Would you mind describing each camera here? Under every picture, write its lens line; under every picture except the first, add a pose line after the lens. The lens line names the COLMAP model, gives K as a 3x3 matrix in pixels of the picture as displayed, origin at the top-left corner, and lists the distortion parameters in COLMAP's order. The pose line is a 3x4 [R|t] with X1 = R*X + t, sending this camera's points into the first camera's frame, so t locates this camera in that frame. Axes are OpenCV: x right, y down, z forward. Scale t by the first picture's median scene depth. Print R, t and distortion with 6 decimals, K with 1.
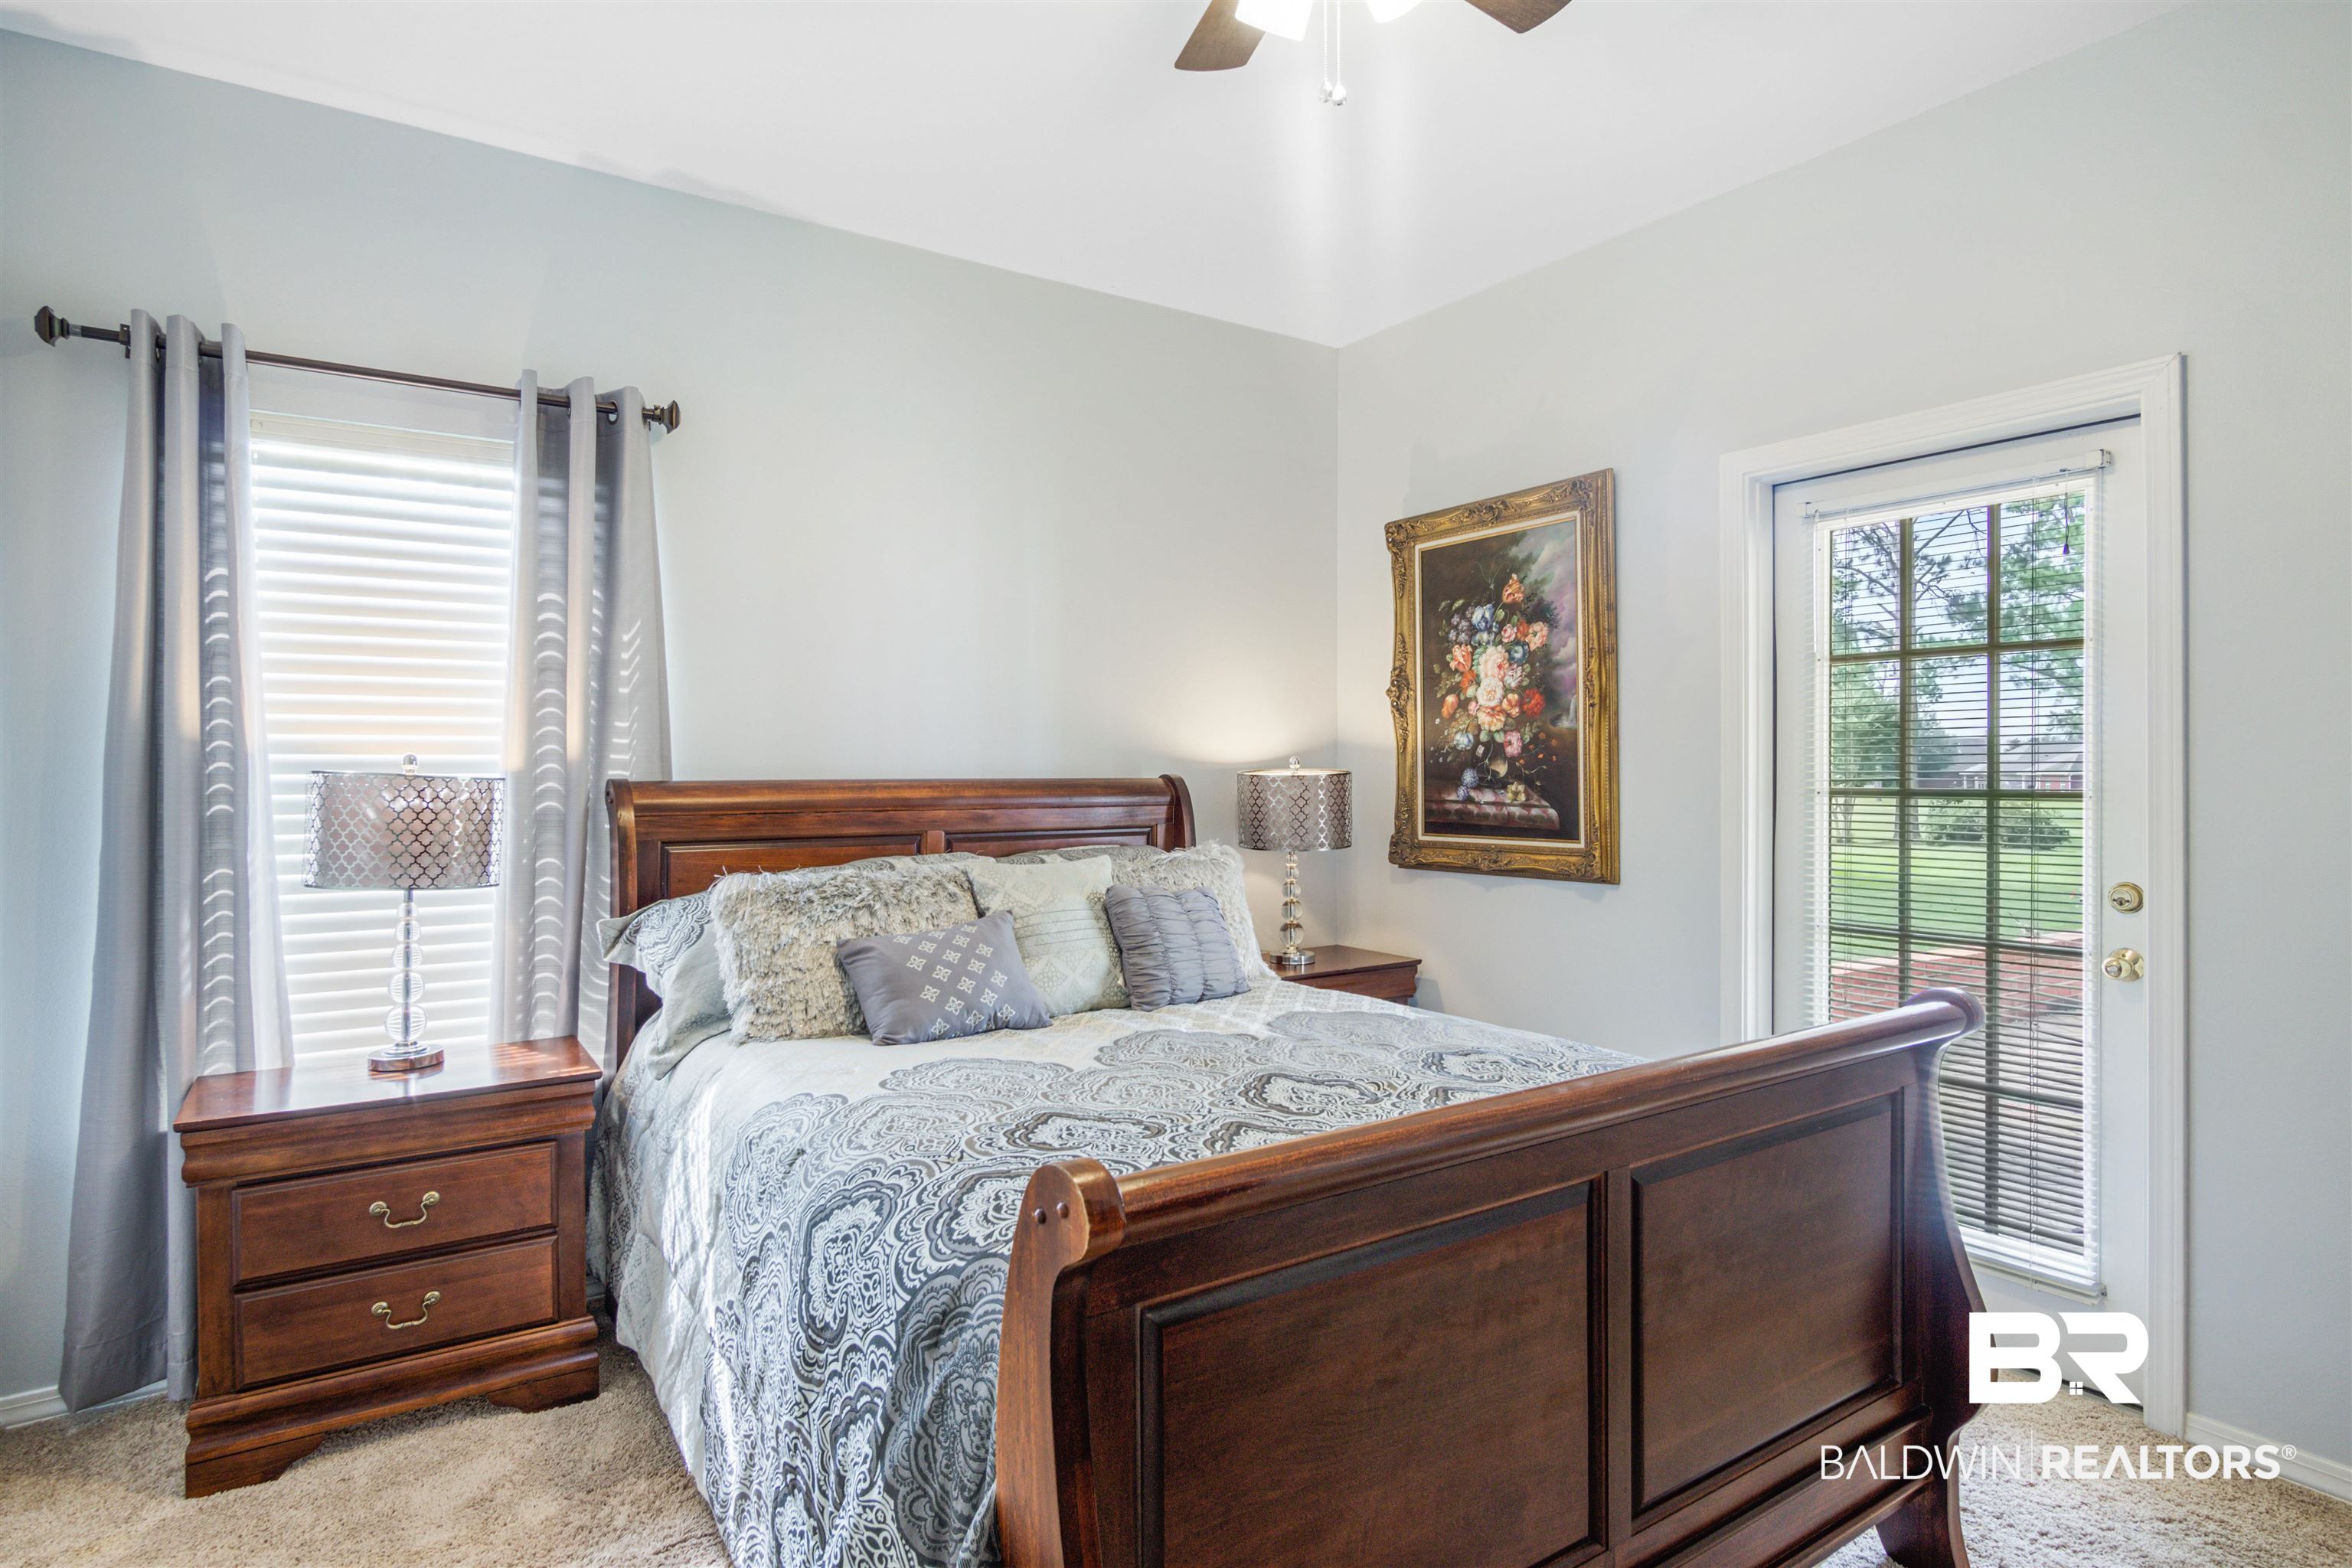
lens RADIAL K [[1260.7, 0, 1161.4], [0, 1260.7, 770.8], [0, 0, 1]] dist [-0.002793, -0.000164]
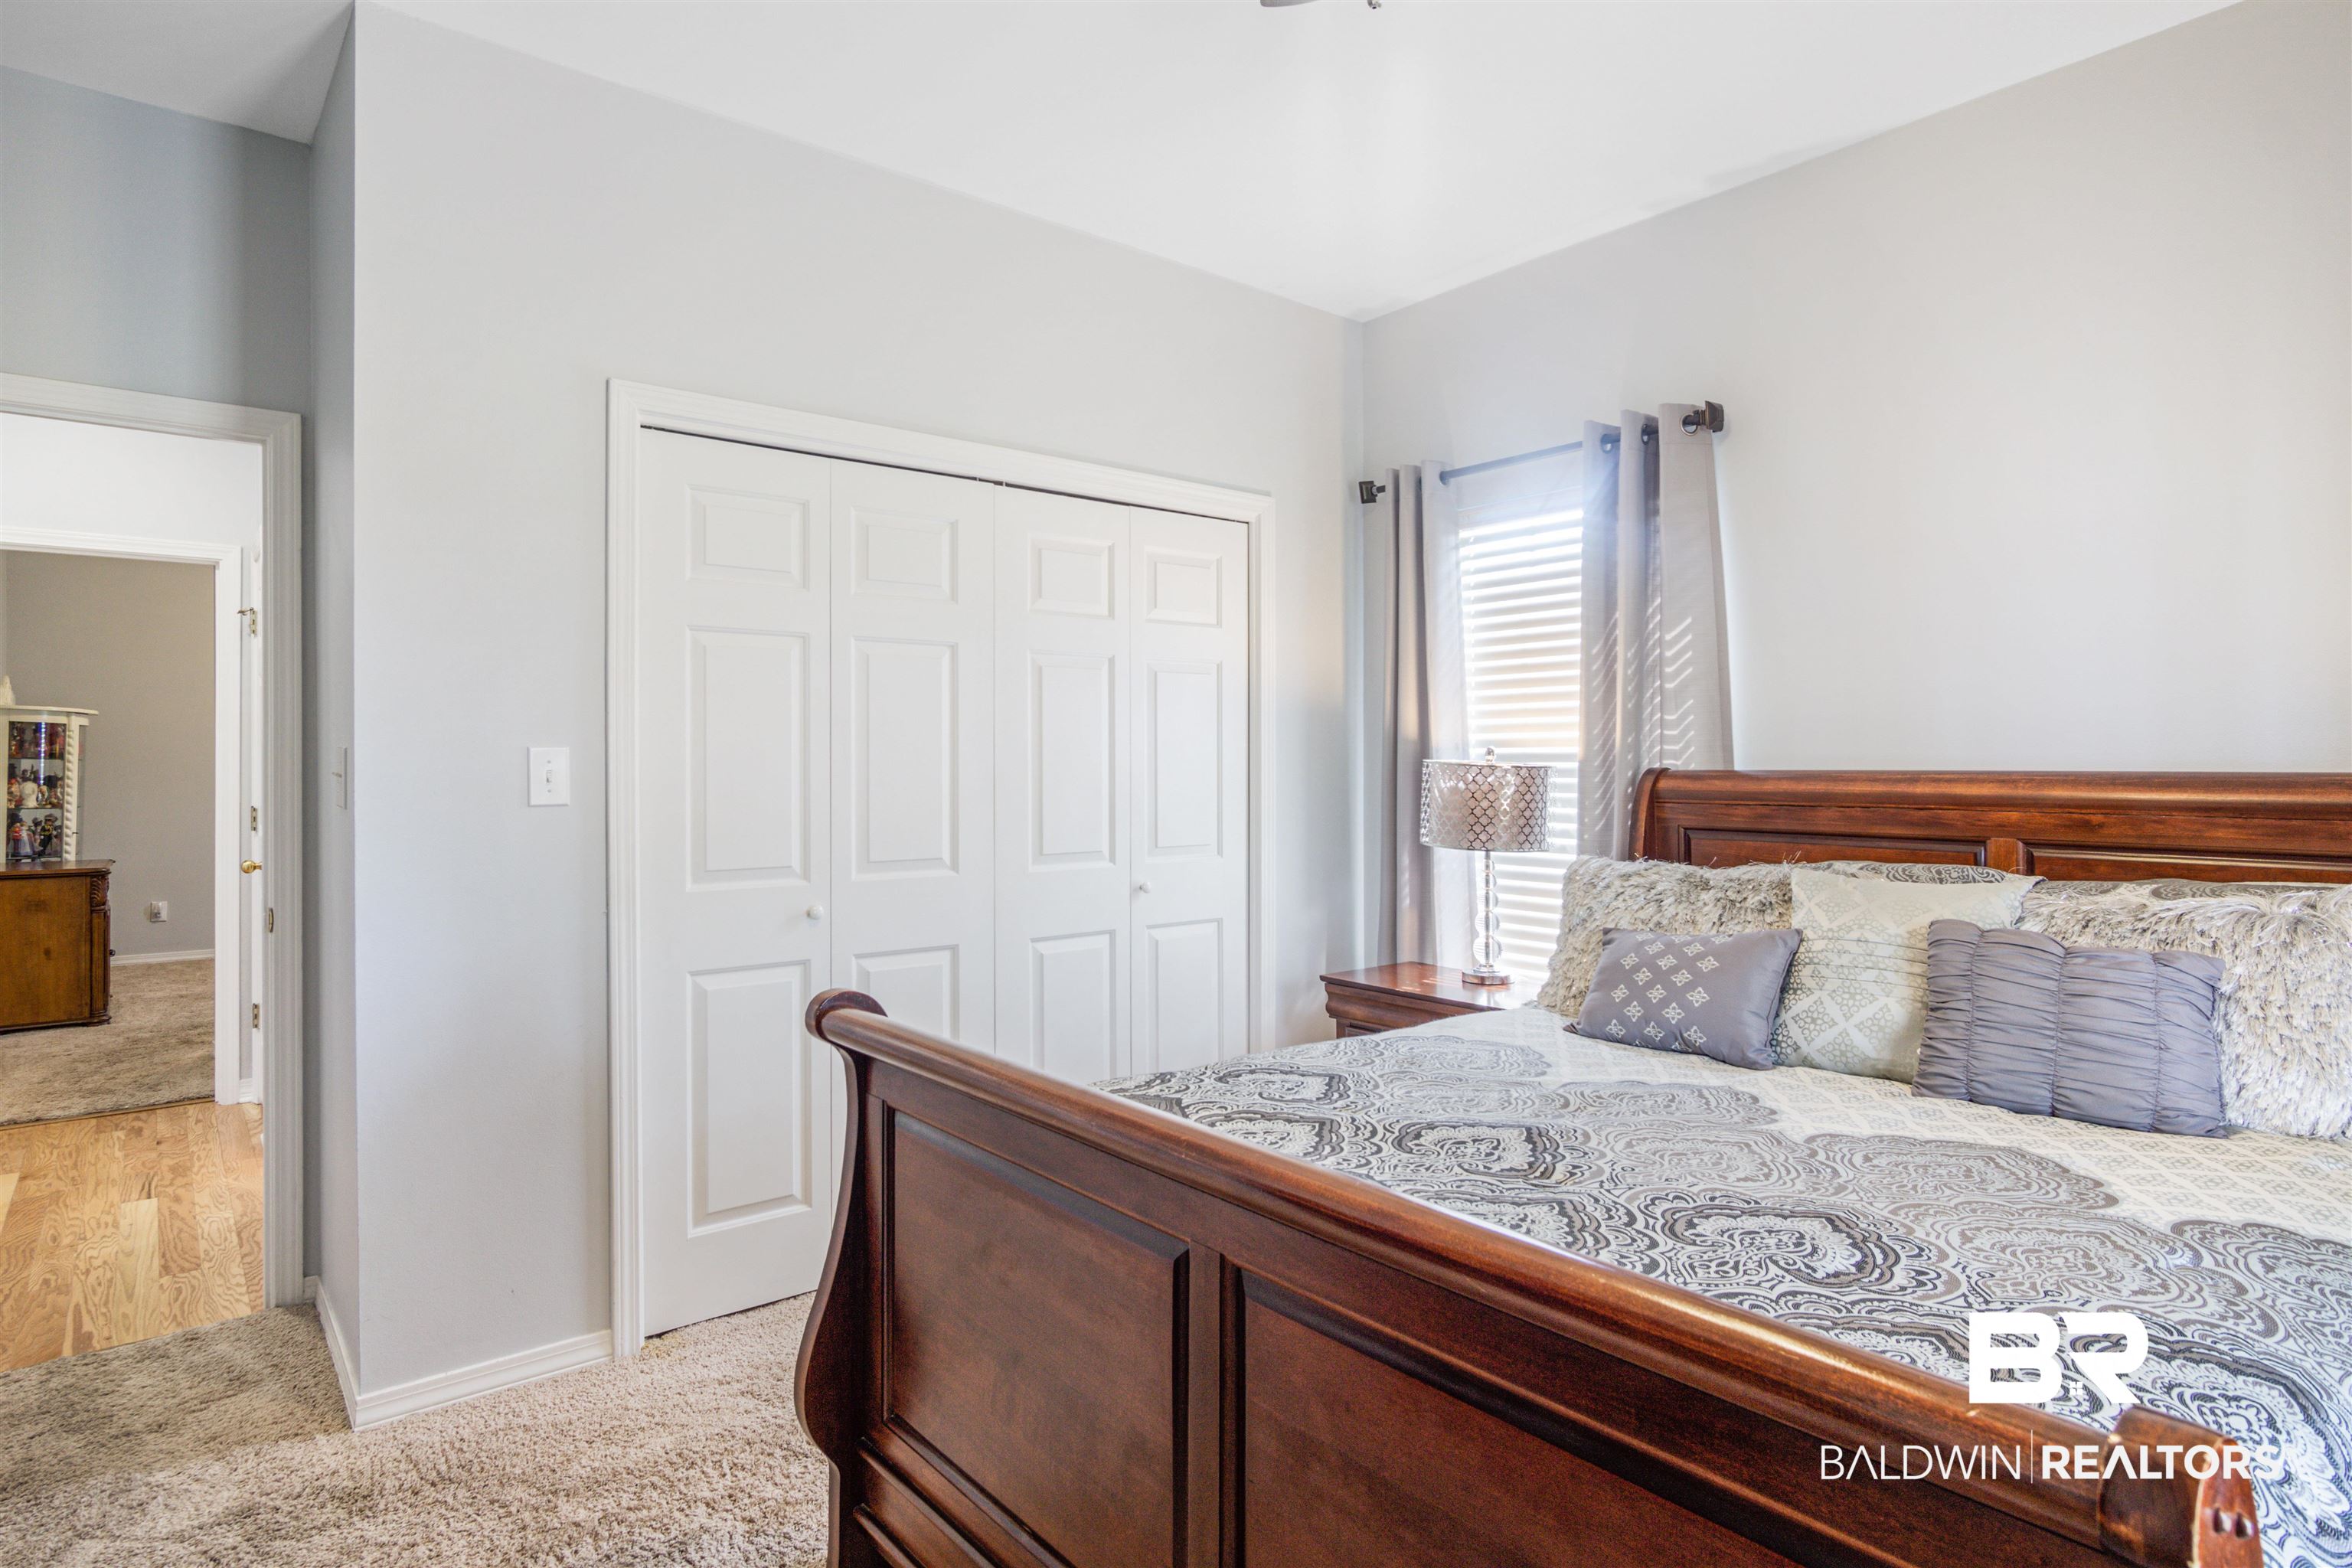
lens RADIAL K [[1260.7, 0, 1160.7], [0, 1260.7, 776.5], [0, 0, 1]] dist [-0.002793, -0.000164]
pose [[0.097301, 0.013107, -0.995169, 0.610189], [0.002041, 0.999909, 0.013369, -0.001655], [0.995253, -0.003332, 0.097265, 0.463073]]
